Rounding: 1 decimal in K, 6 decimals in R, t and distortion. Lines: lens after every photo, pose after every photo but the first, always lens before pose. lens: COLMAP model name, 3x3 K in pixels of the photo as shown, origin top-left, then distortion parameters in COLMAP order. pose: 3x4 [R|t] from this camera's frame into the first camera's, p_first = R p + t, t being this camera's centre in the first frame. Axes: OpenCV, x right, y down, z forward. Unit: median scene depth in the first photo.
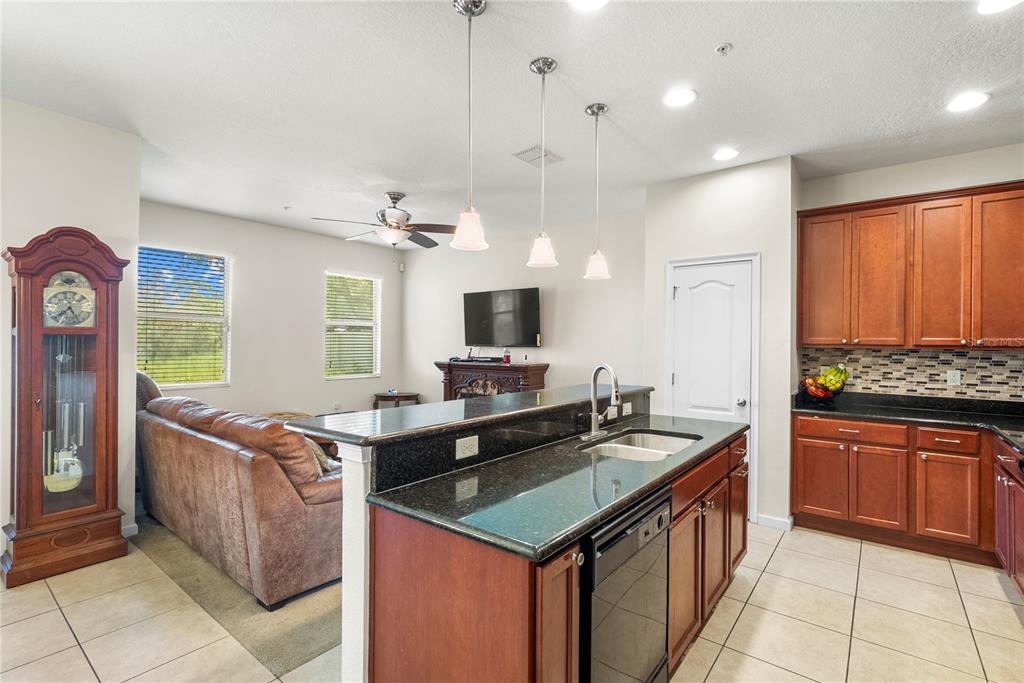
lens RADIAL K [[475.1, 0, 507.9], [0, 475.1, 340.3], [0, 0, 1]] dist [0.000141, 0.000706]
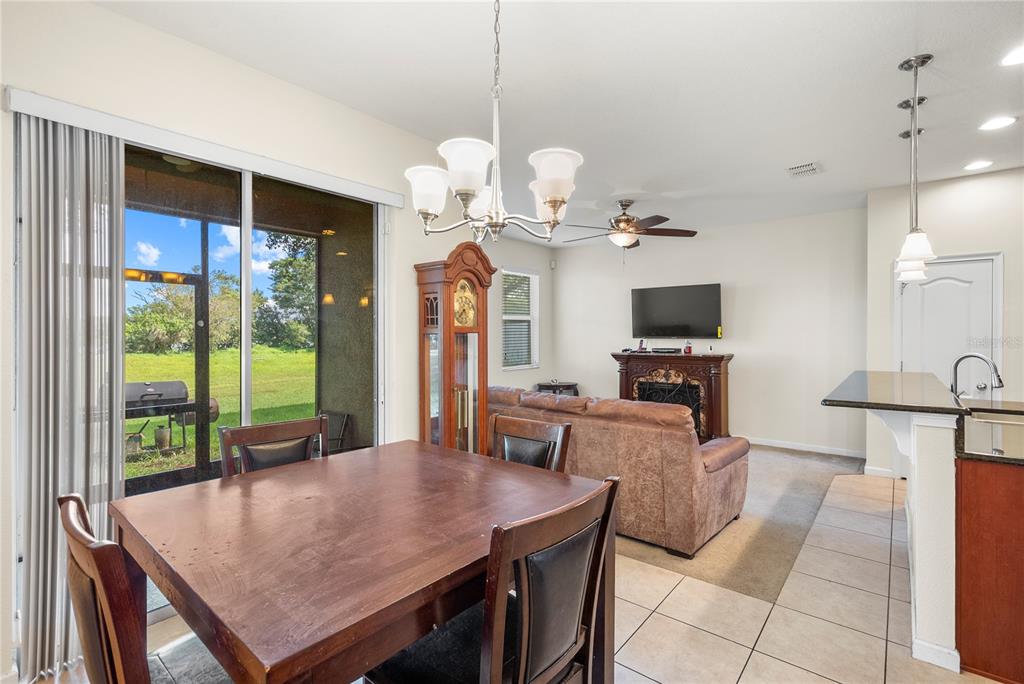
lens RADIAL K [[475.1, 0, 510.4], [0, 475.1, 336.1], [0, 0, 1]] dist [0.000141, 0.000706]
pose [[0.999742, -0.009565, -0.020596, -0.695647], [0.009784, 0.999897, 0.010541, -0.012947], [0.020493, -0.010740, 0.999732, -0.161815]]
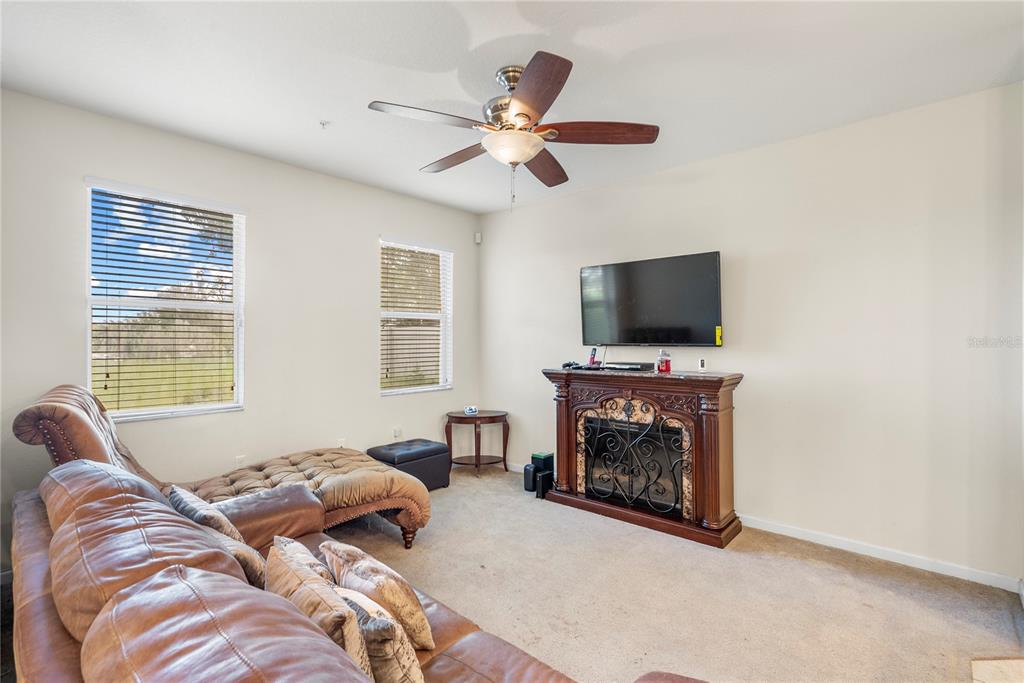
lens RADIAL K [[475.1, 0, 508.9], [0, 475.1, 340.2], [0, 0, 1]] dist [0.000141, 0.000706]
pose [[0.997893, -0.008824, -0.064282, -0.305372], [0.009186, 0.999944, 0.005335, -0.000355], [0.064231, -0.005915, 0.997918, 0.639391]]
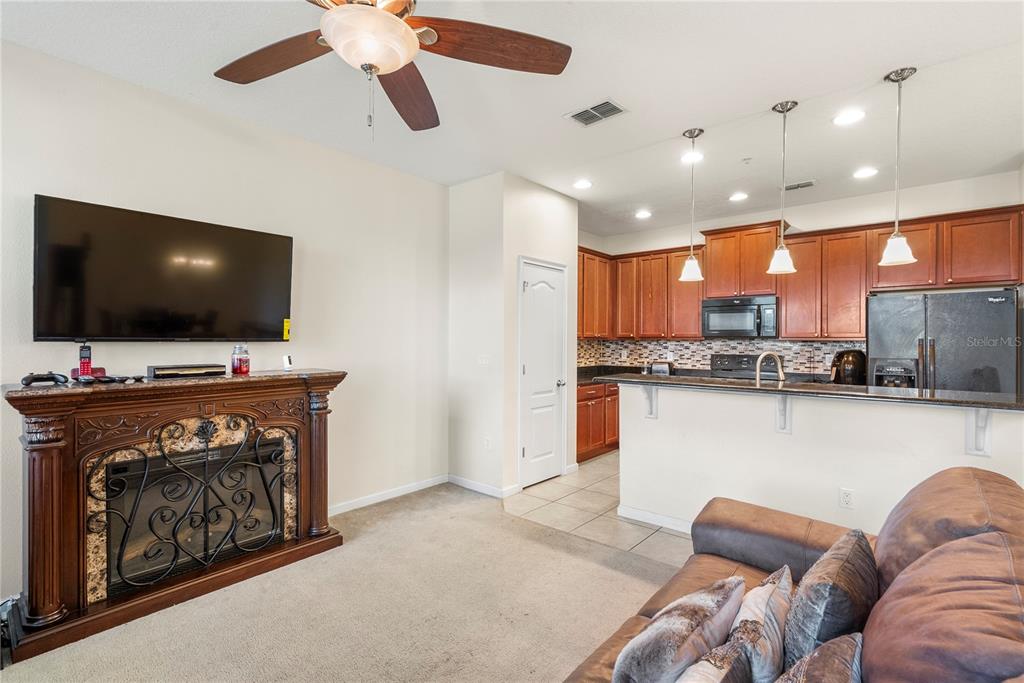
lens RADIAL K [[475.1, 0, 520.8], [0, 475.1, 342.7], [0, 0, 1]] dist [0.000141, 0.000706]
pose [[0.021938, -0.013202, 0.999672, -0.890051], [-0.009029, 0.999869, 0.013403, 0.009851], [-0.999719, -0.009320, 0.021816, 1.260540]]
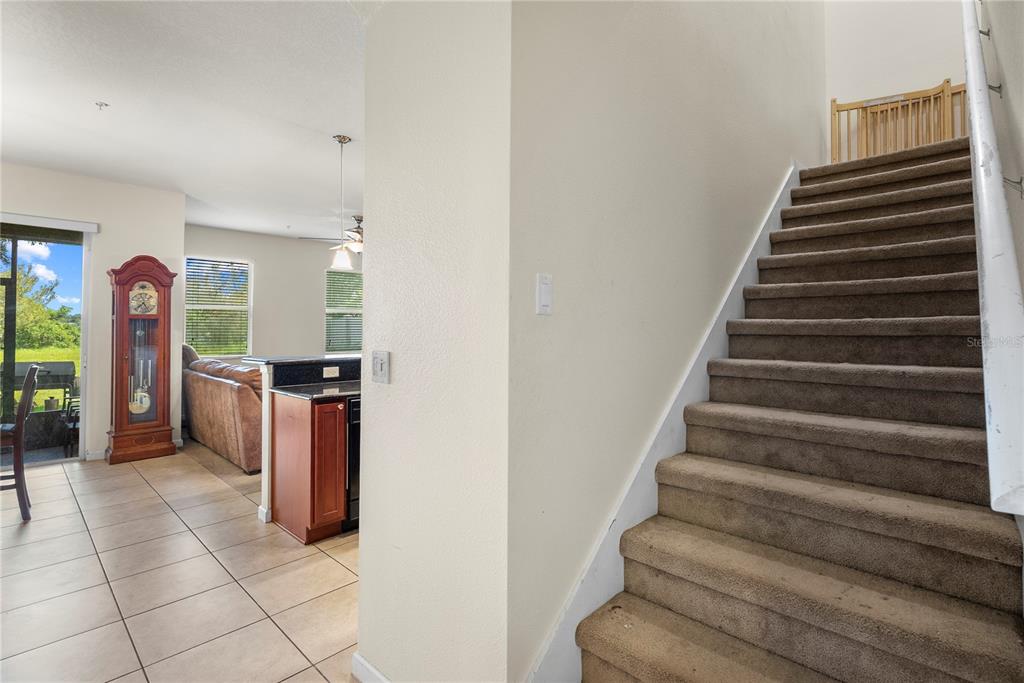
lens RADIAL K [[475.1, 0, 500.4], [0, 475.1, 321.5], [0, 0, 1]] dist [0.000141, 0.000706]
pose [[0.995497, -0.007851, -0.094470, 0.439098], [0.006654, 0.999894, -0.012973, 0.024807], [0.094562, 0.012286, 0.995443, -0.492142]]
